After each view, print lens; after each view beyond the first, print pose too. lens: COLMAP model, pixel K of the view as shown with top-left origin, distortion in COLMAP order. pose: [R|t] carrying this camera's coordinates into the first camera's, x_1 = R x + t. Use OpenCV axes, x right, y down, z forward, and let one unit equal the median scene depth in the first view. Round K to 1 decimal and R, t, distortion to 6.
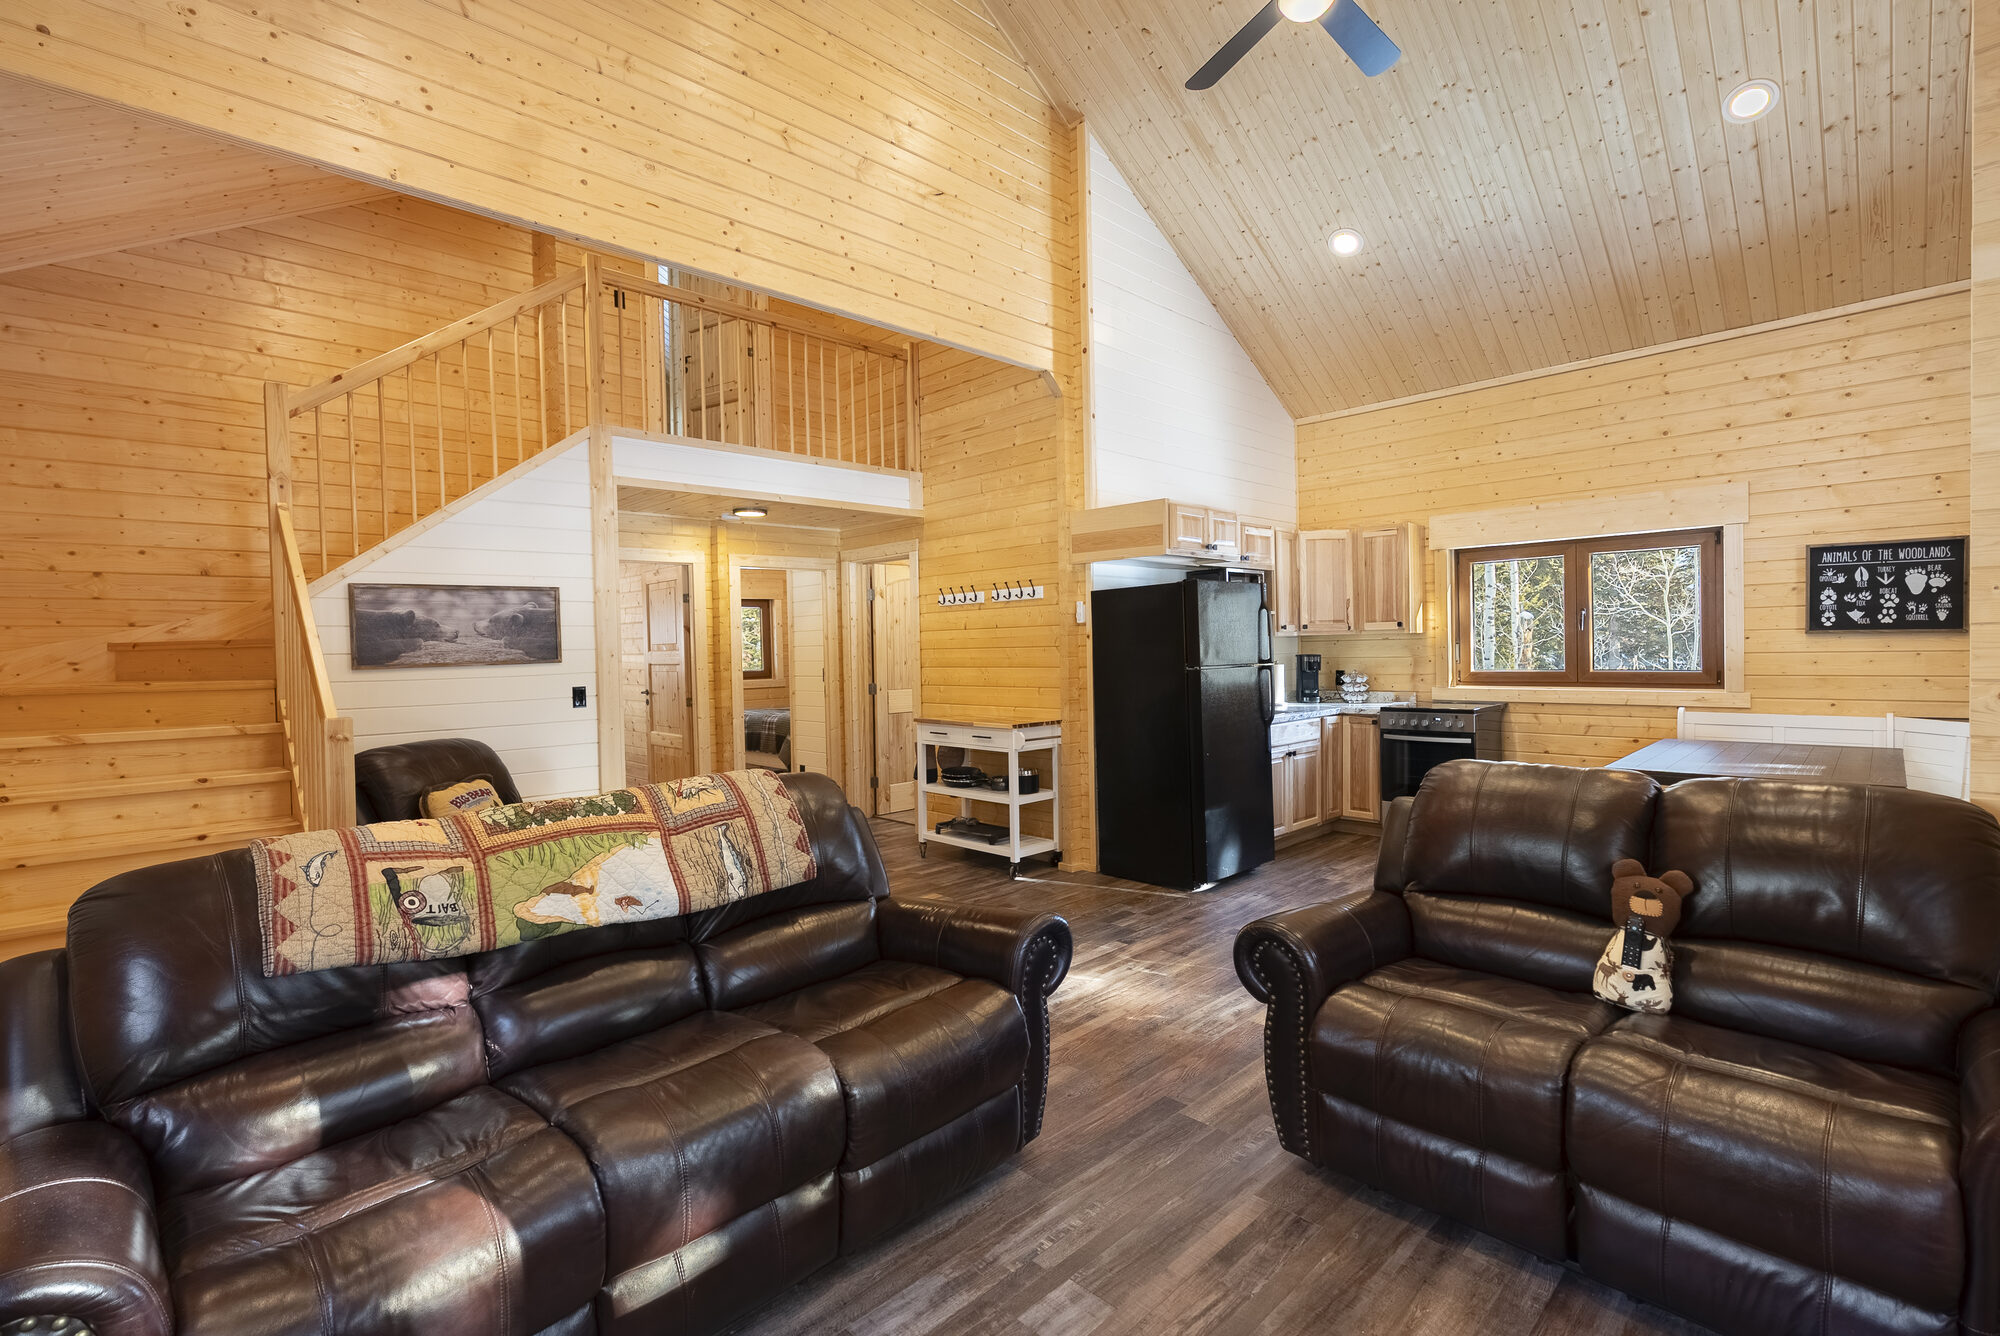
lens RADIAL K [[899.0, 0, 1007.6], [0, 899.0, 661.6], [0, 0, 1]] dist [-0.002970, 0.000294]
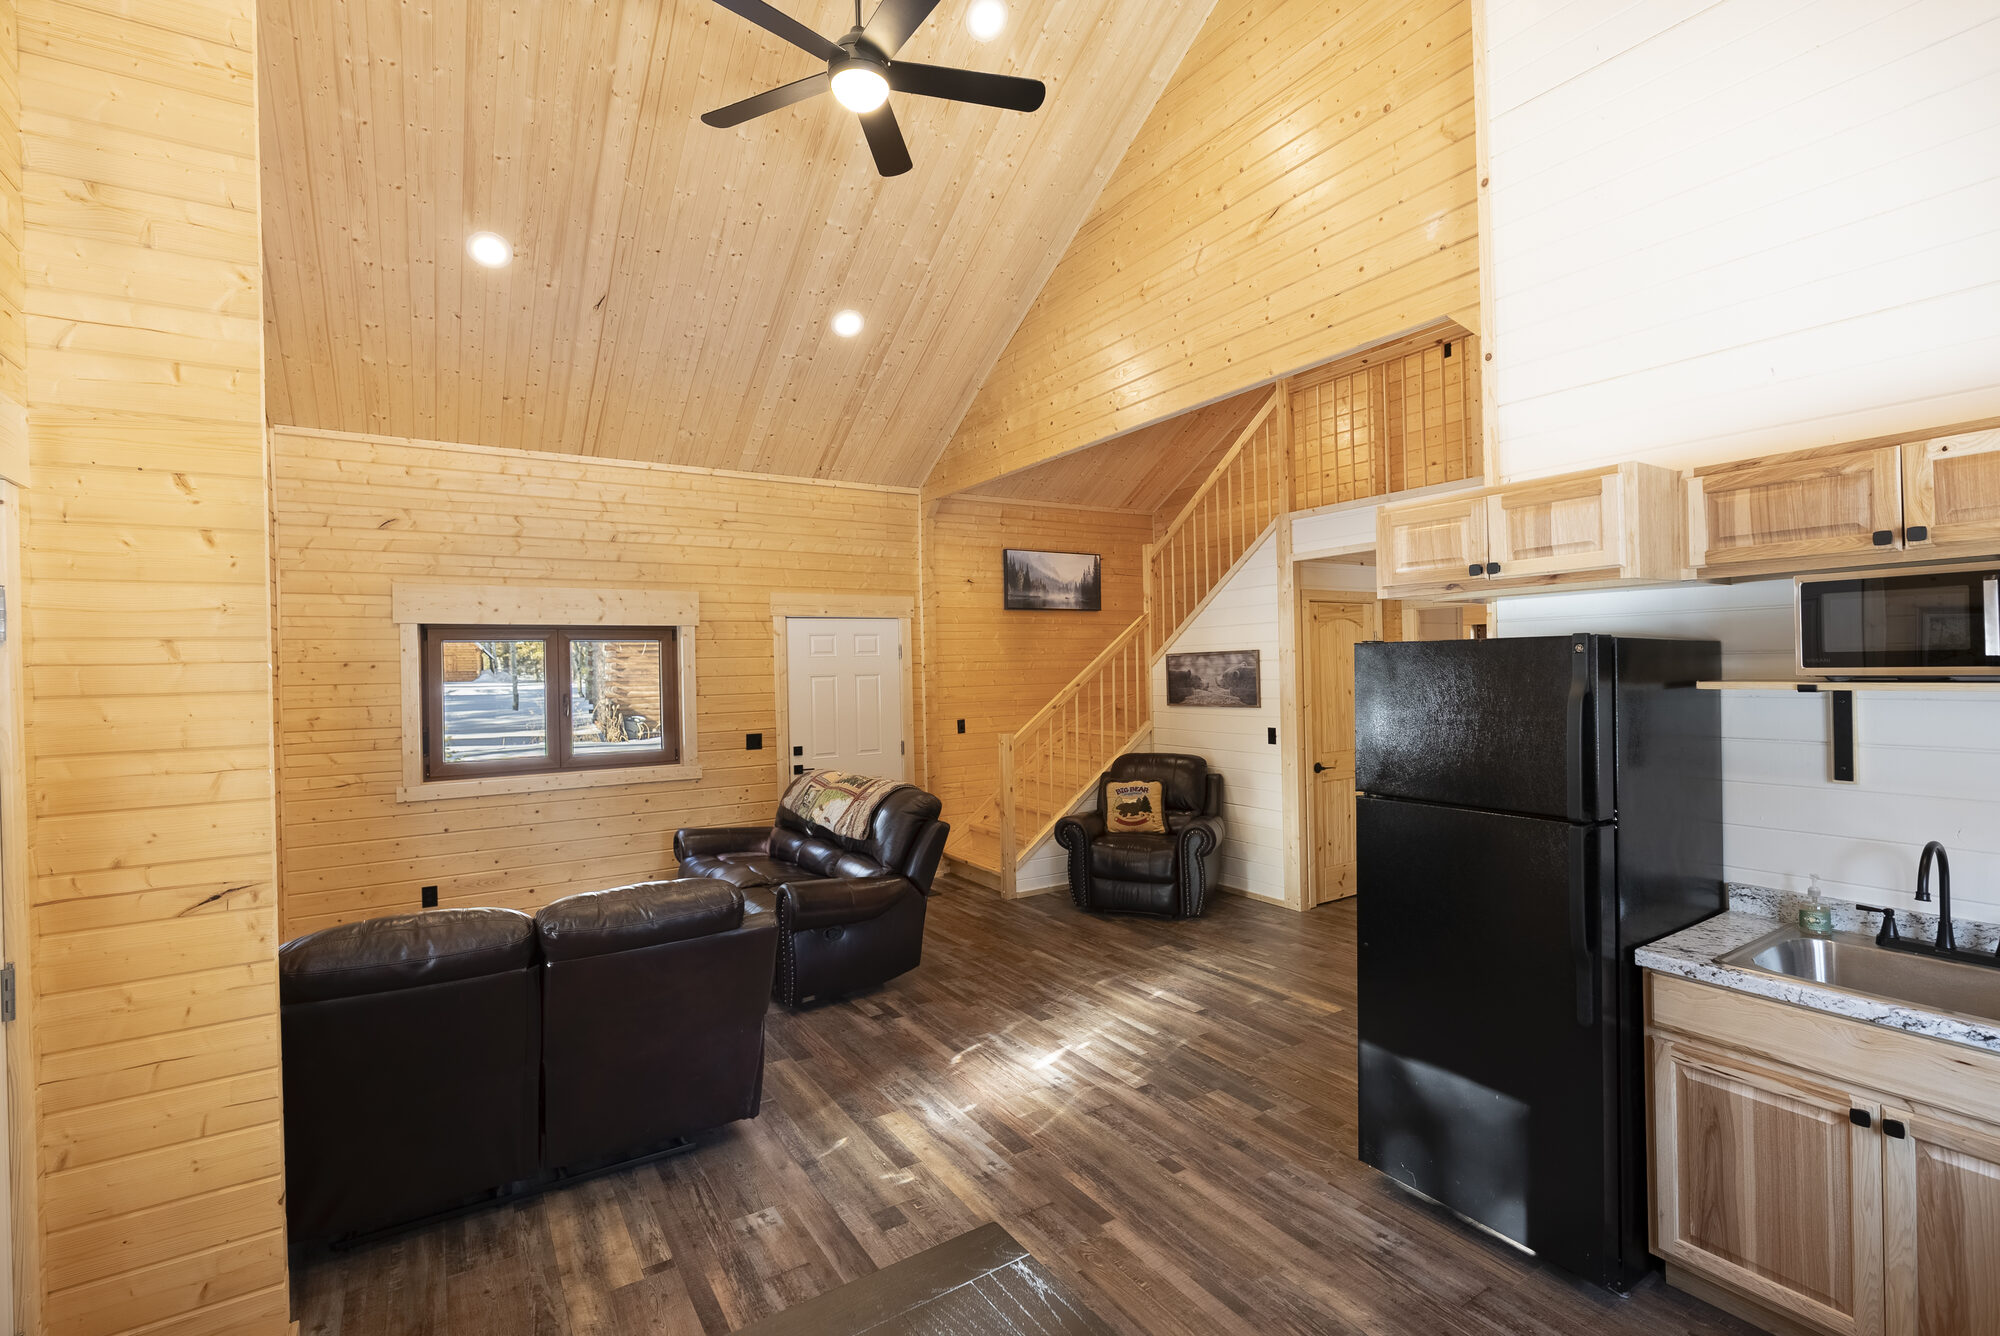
lens RADIAL K [[896.2, 0, 1003.3], [0, 896.2, 665.1], [0, 0, 1]] dist [-0.015355, 0.003664]
pose [[-0.206027, 0.023643, -0.978261, 0.820084], [0.007012, 0.999718, 0.022685, -0.090049], [0.978521, -0.002186, -0.206135, 0.880389]]
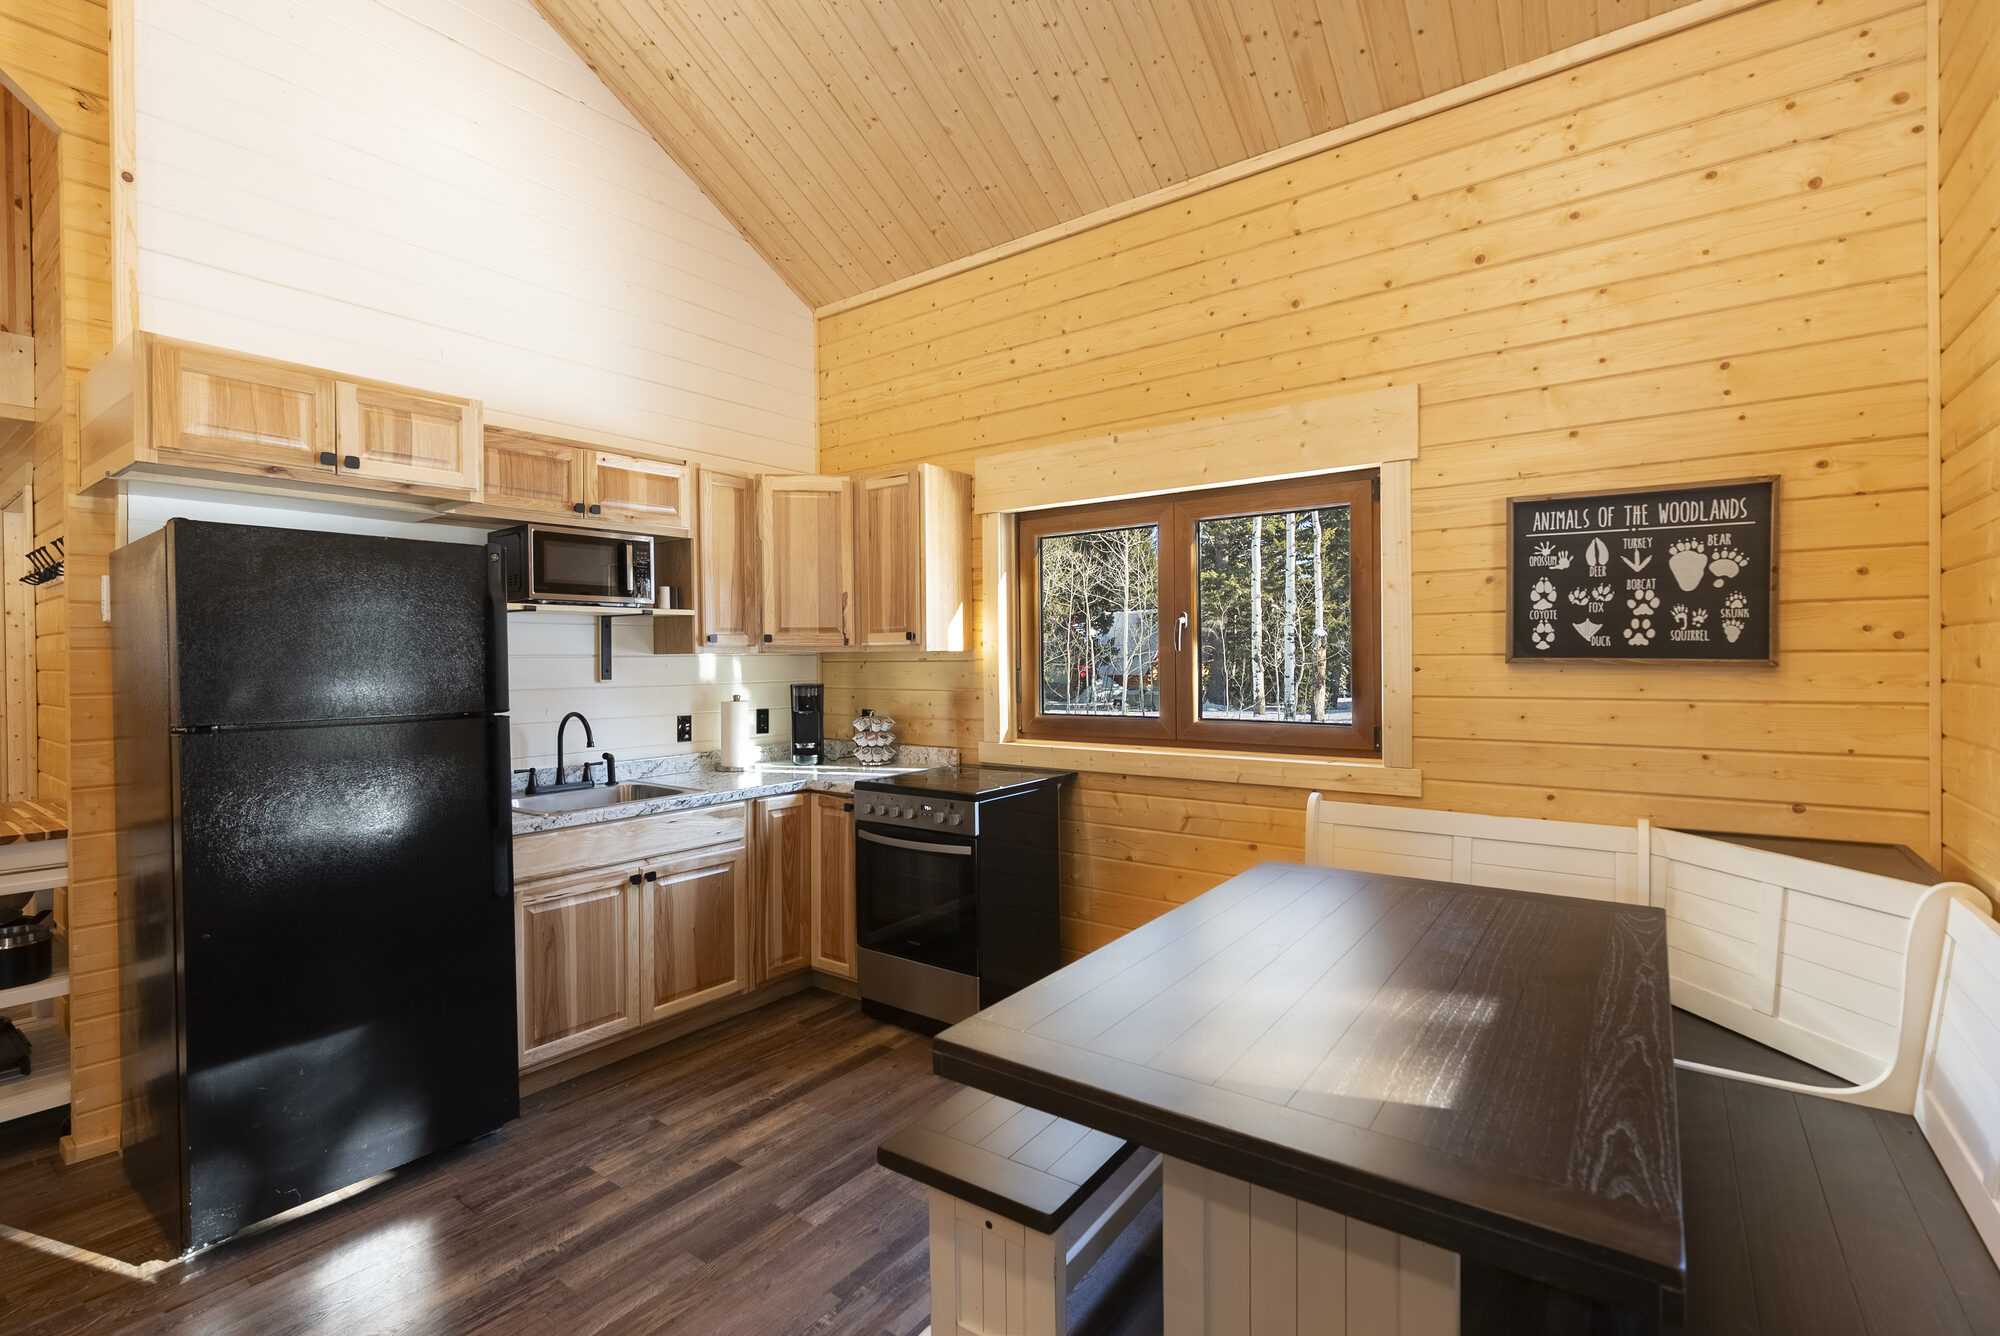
lens RADIAL K [[896.2, 0, 1003.3], [0, 896.2, 665.1], [0, 0, 1]] dist [-0.015355, 0.003664]
pose [[0.988429, 0.011345, 0.151258, 0.520404], [-0.009863, 0.999896, -0.010548, -0.021945], [-0.151362, 0.008934, 0.988438, 0.527339]]
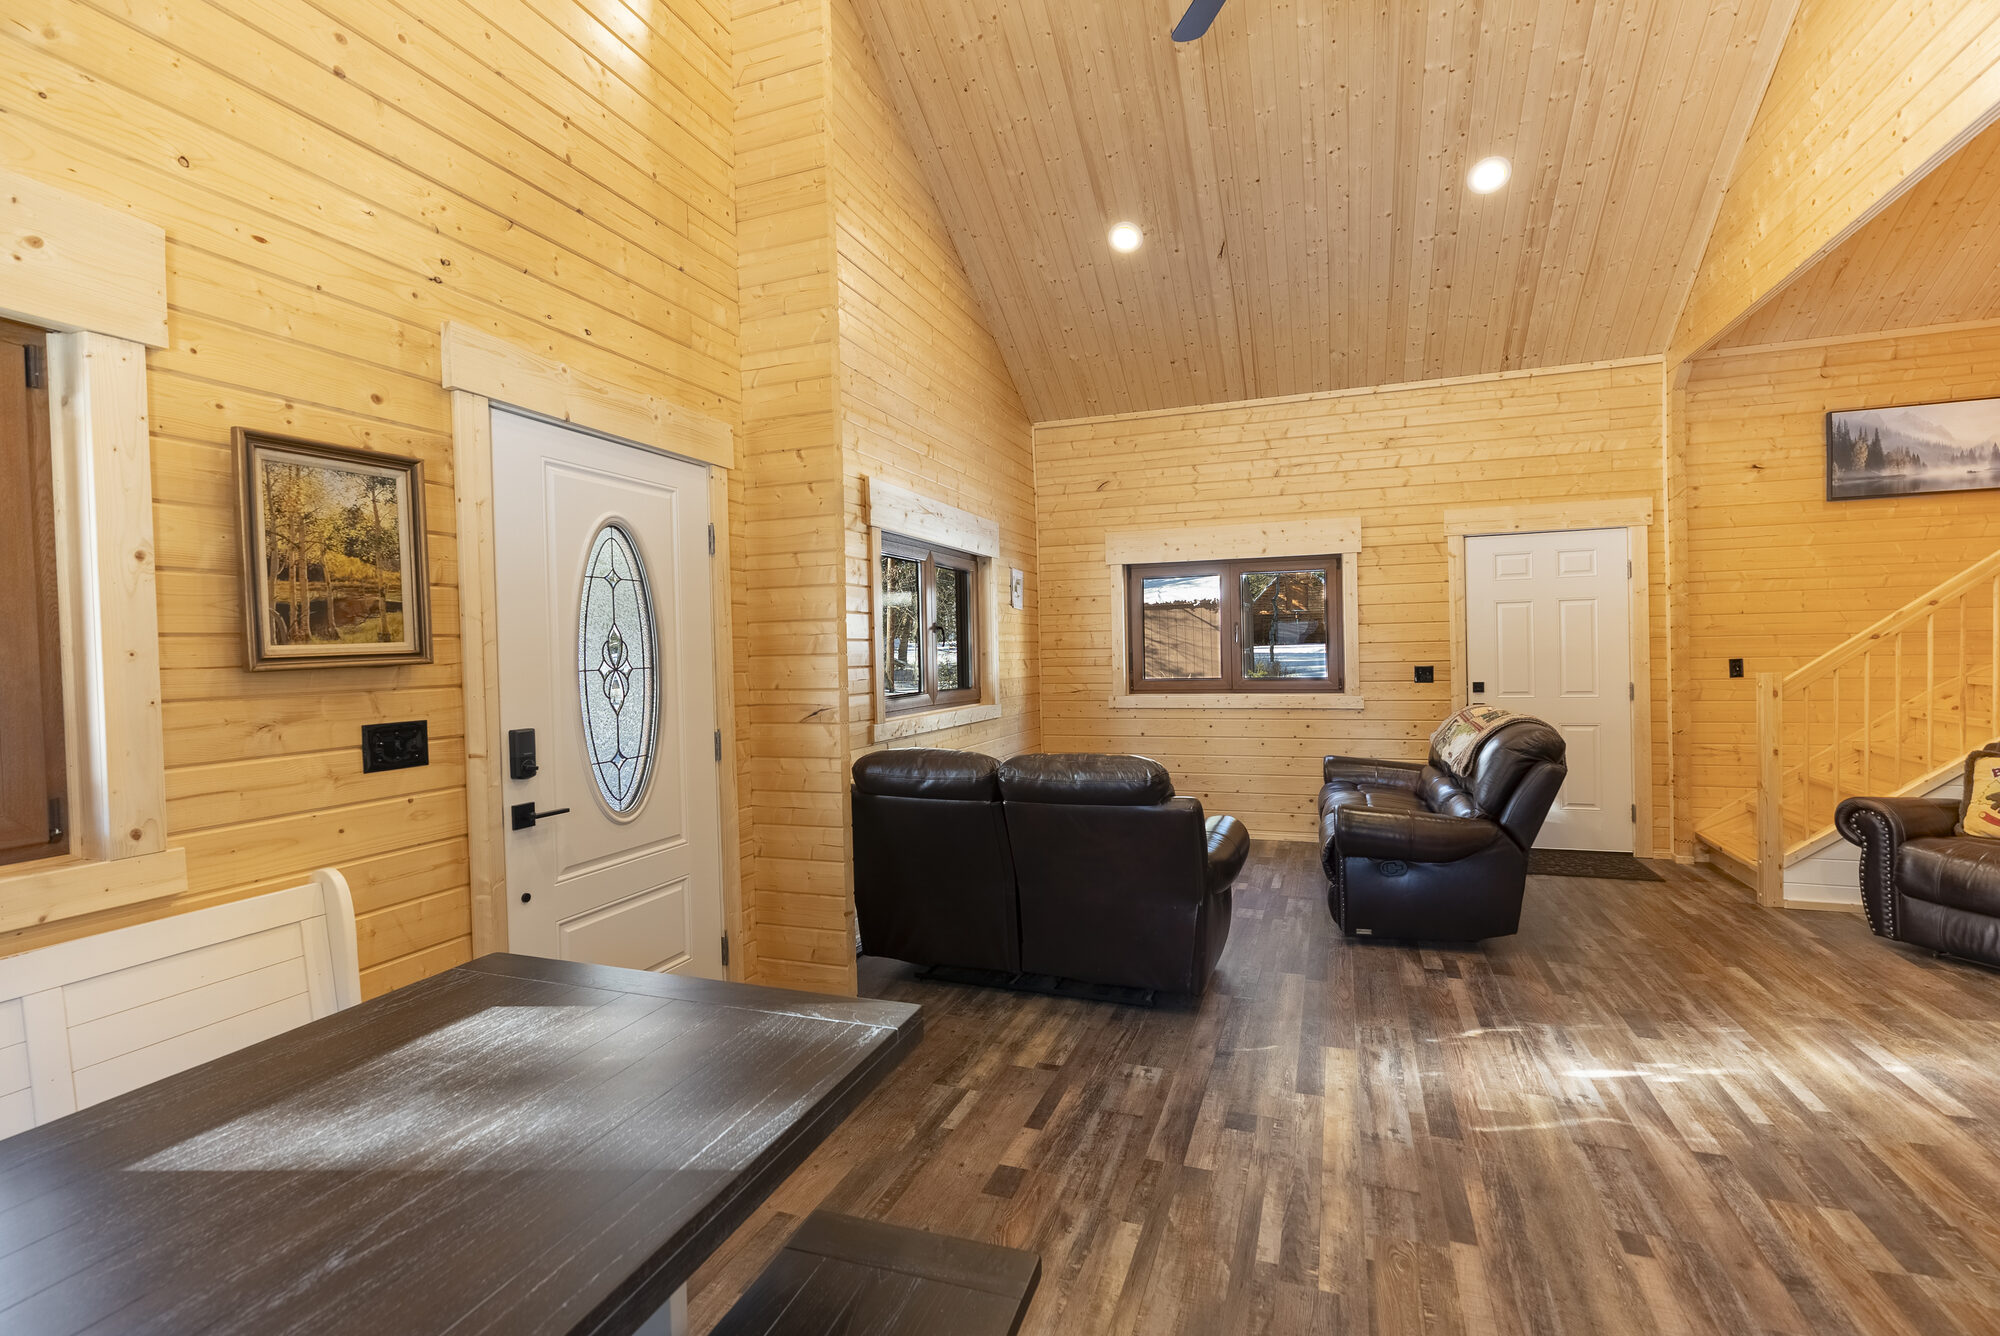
lens RADIAL K [[896.2, 0, 1003.3], [0, 896.2, 665.1], [0, 0, 1]] dist [-0.015355, 0.003664]
pose [[-0.904266, 0.047370, -0.424333, 0.642719], [0.032157, 0.998560, 0.042945, -0.033006], [0.425756, 0.025189, -0.904487, 1.105470]]
